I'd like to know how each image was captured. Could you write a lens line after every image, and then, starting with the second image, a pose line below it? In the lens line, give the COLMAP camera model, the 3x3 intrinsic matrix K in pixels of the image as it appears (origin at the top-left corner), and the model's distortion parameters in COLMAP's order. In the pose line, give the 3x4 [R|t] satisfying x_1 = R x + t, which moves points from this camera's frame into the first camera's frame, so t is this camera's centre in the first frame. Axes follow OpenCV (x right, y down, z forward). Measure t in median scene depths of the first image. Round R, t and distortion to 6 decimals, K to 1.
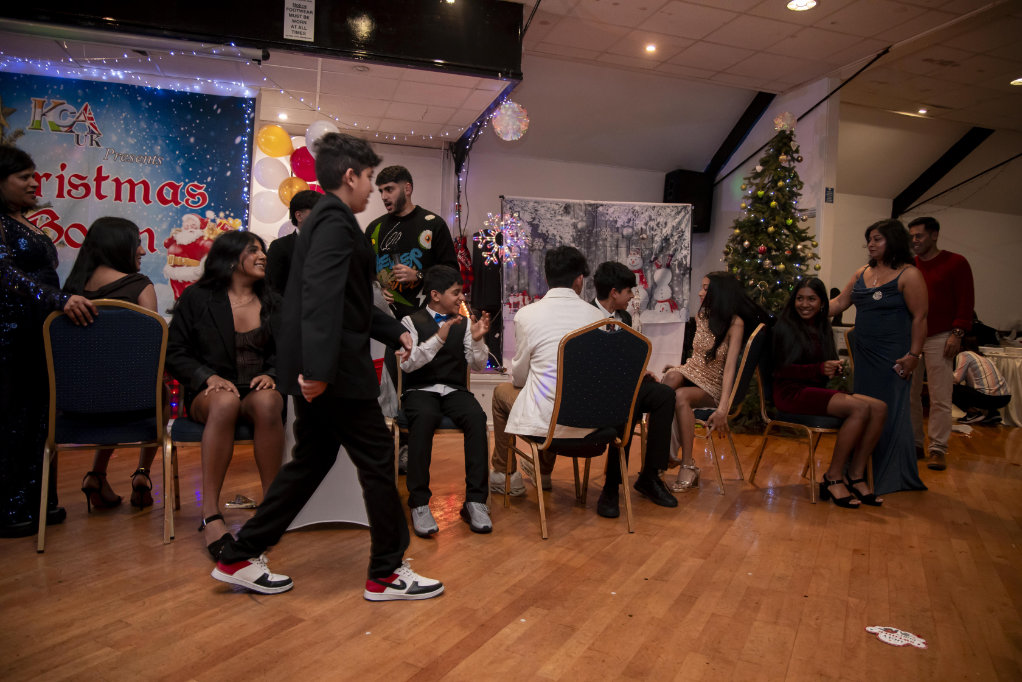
lens RADIAL K [[702.4, 0, 511.0], [0, 702.4, 341.0], [0, 0, 1]] dist [-0.095999, 0.069073]
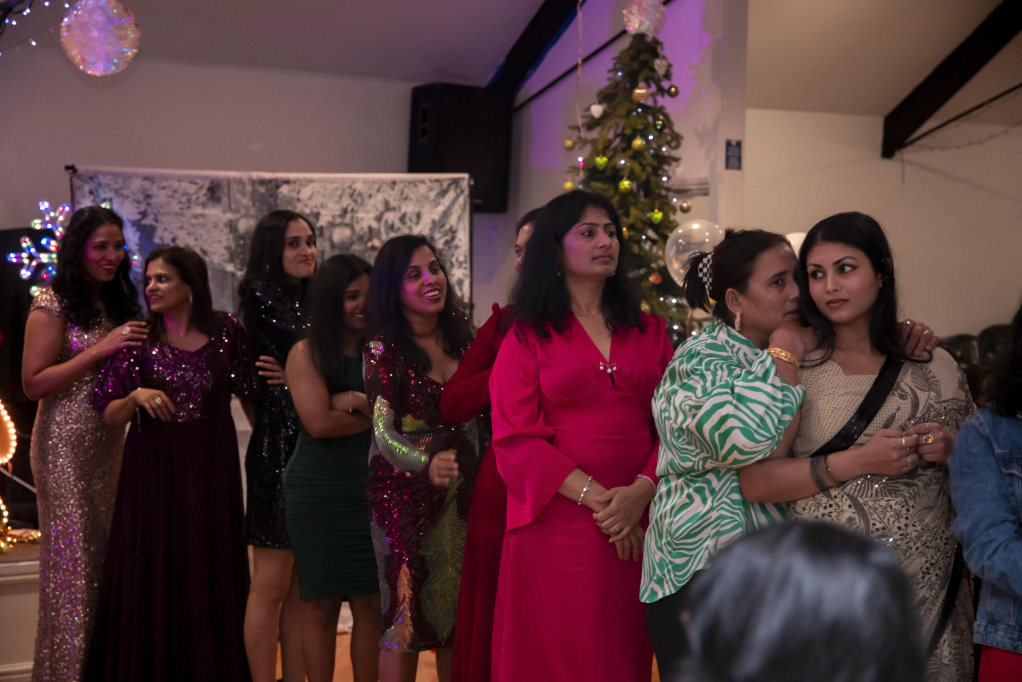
lens RADIAL K [[1912.8, 0, 511.0], [0, 1912.8, 341.0], [0, 0, 1]] dist [0.266903, -0.010229]
pose [[0.963236, -0.037274, 0.266058, -0.084442], [0.043237, 0.998927, -0.016589, -0.060550], [-0.265154, 0.027482, 0.963814, -0.342342]]
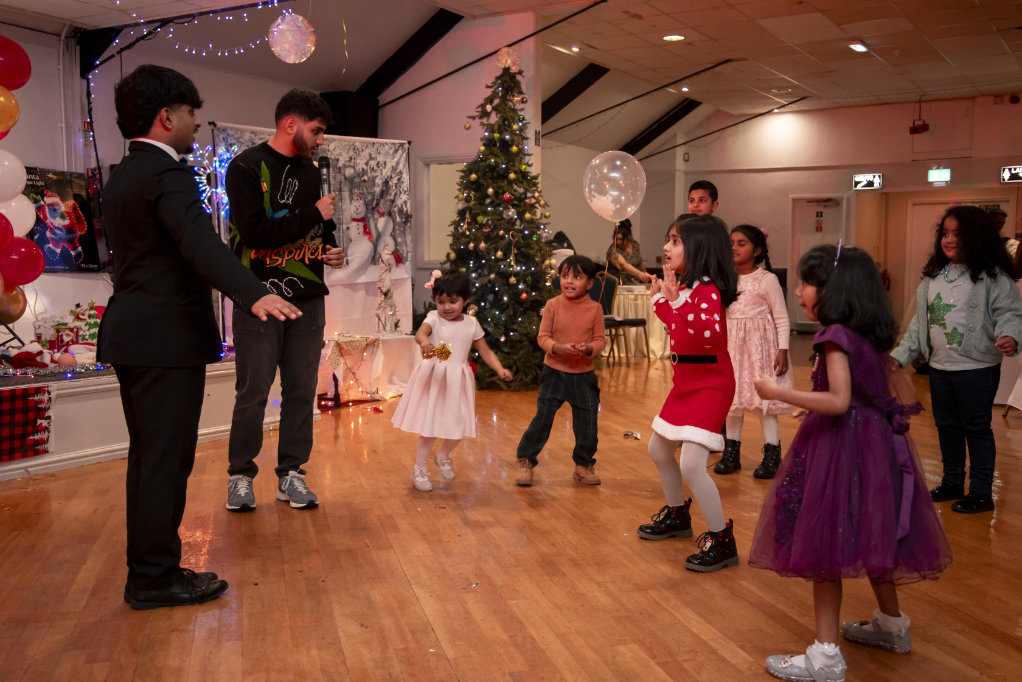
lens RADIAL K [[1018.1, 0, 511.0], [0, 1018.1, 341.0], [0, 0, 1]] dist [0.036357, 0.023788]
pose [[0.744426, -0.089180, 0.661723, -0.559828], [0.055532, 0.995876, 0.071741, -0.035366], [-0.665392, -0.016659, 0.746308, -0.046557]]
